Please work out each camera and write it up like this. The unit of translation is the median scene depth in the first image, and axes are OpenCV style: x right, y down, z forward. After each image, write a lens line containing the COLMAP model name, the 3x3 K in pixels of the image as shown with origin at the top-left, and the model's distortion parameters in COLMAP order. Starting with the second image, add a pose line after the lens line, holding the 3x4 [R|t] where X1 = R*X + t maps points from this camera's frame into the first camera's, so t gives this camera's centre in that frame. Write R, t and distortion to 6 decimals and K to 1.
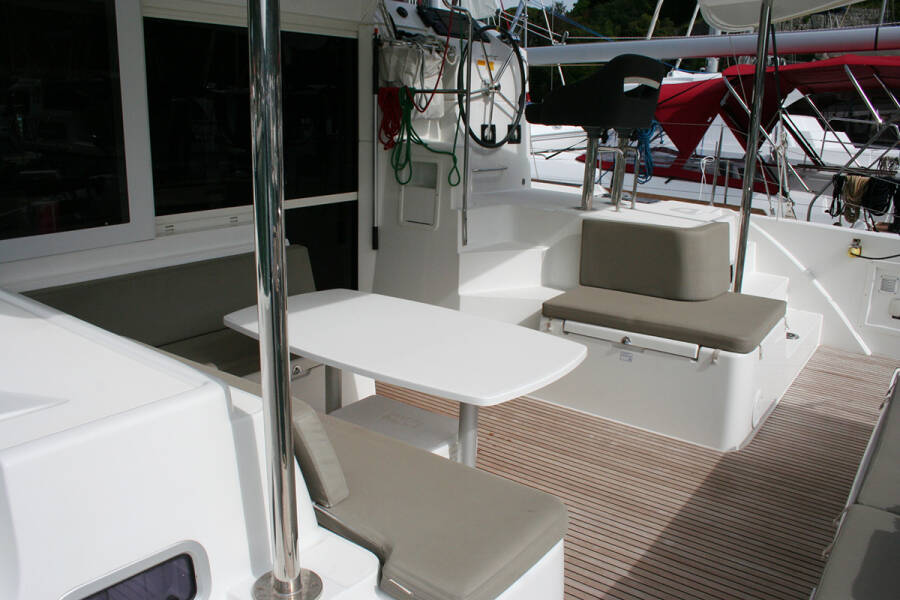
lens RADIAL K [[744.1, 0, 452.3], [0, 744.1, 300.0], [0, 0, 1]] dist [-0.152922, 0.116273]
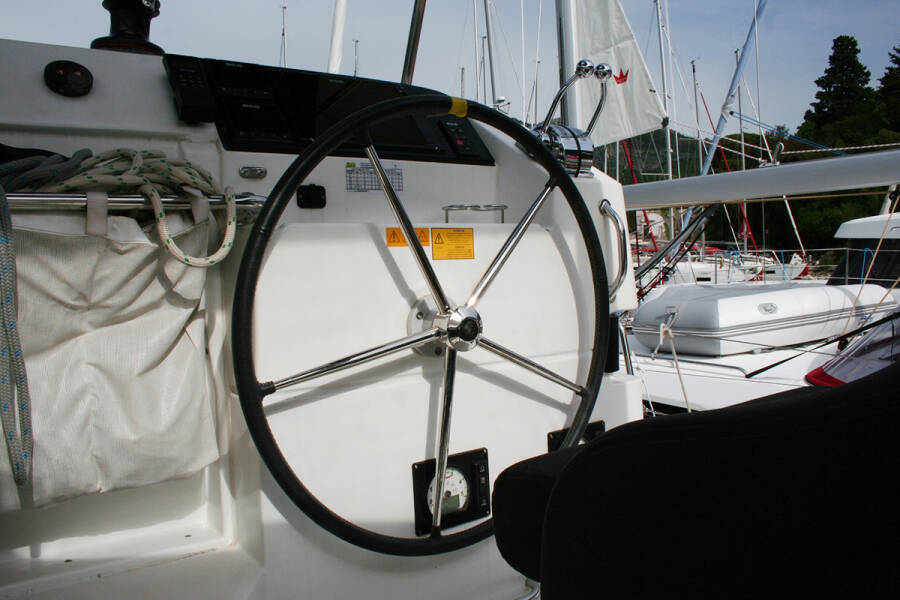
lens RADIAL K [[744.1, 0, 447.9], [0, 744.1, 303.5], [0, 0, 1]] dist [-0.152922, 0.116273]
pose [[0.955052, -0.019150, -0.295820, 0.069725], [-0.032665, 0.985036, -0.169225, -0.133140], [0.294634, 0.171282, 0.940135, 0.394171]]
